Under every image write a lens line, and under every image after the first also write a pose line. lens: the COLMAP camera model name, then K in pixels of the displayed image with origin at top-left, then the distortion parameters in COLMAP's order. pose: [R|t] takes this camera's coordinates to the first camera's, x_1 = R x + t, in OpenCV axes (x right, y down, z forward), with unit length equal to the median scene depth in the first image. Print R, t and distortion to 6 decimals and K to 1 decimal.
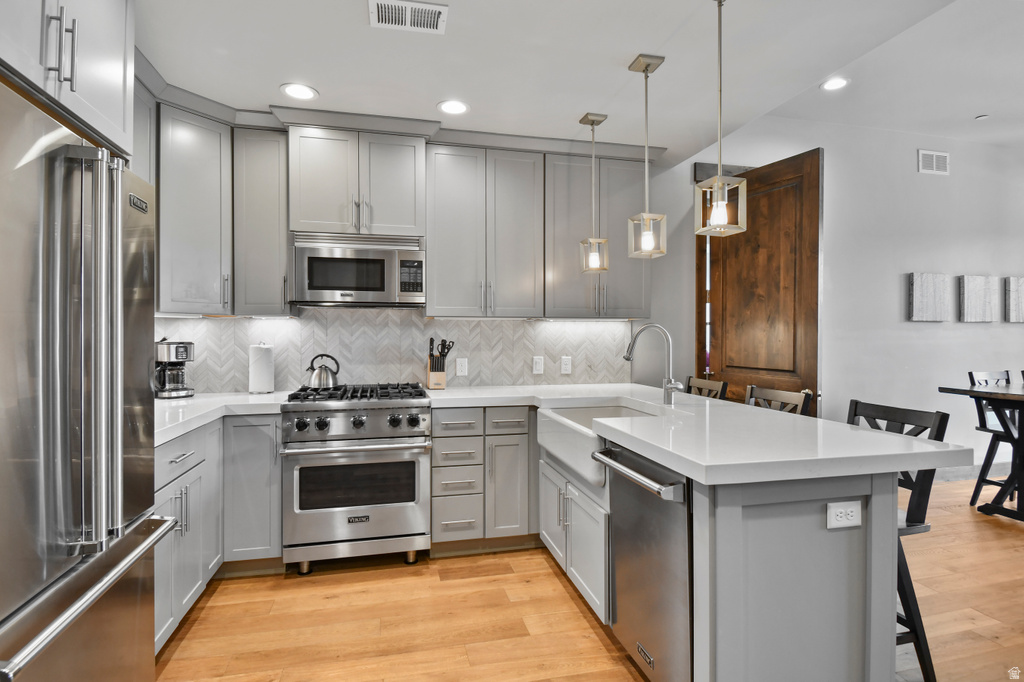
lens RADIAL K [[543.3, 0, 532.3], [0, 543.3, 330.5], [0, 0, 1]] dist [-0.002880, -0.000542]
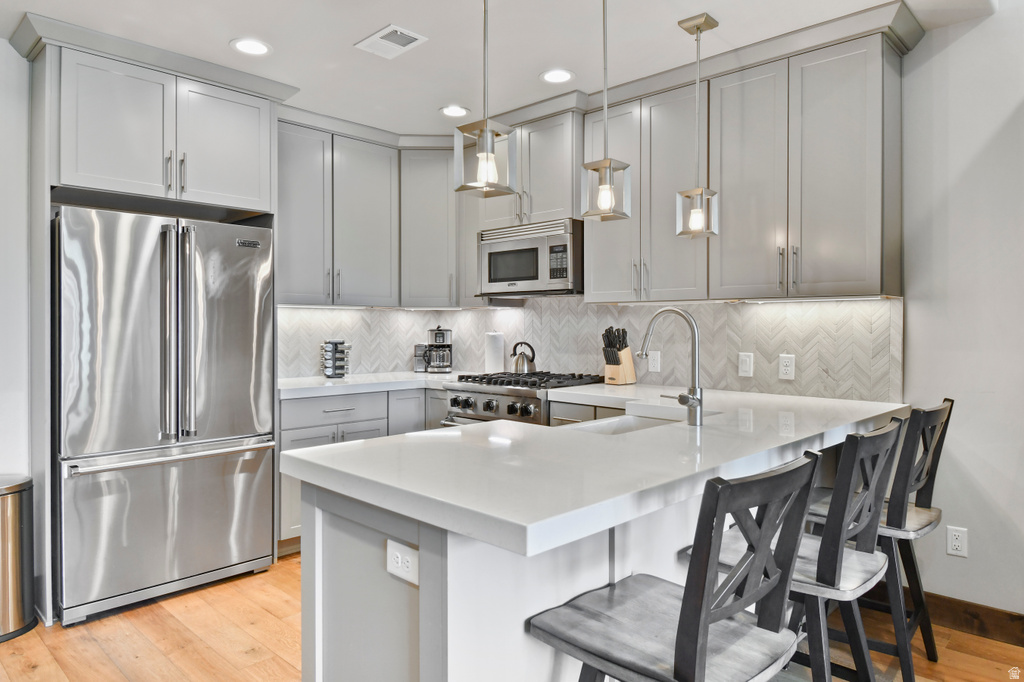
lens RADIAL K [[654.5, 0, 513.0], [0, 654.5, 324.7], [0, 0, 1]] dist [-0.001082, -0.000372]
pose [[0.524547, 0.000852, -0.851381, 0.715122], [0.008561, 0.999944, 0.006275, 0.002673], [0.851339, -0.010580, 0.524510, 0.329155]]
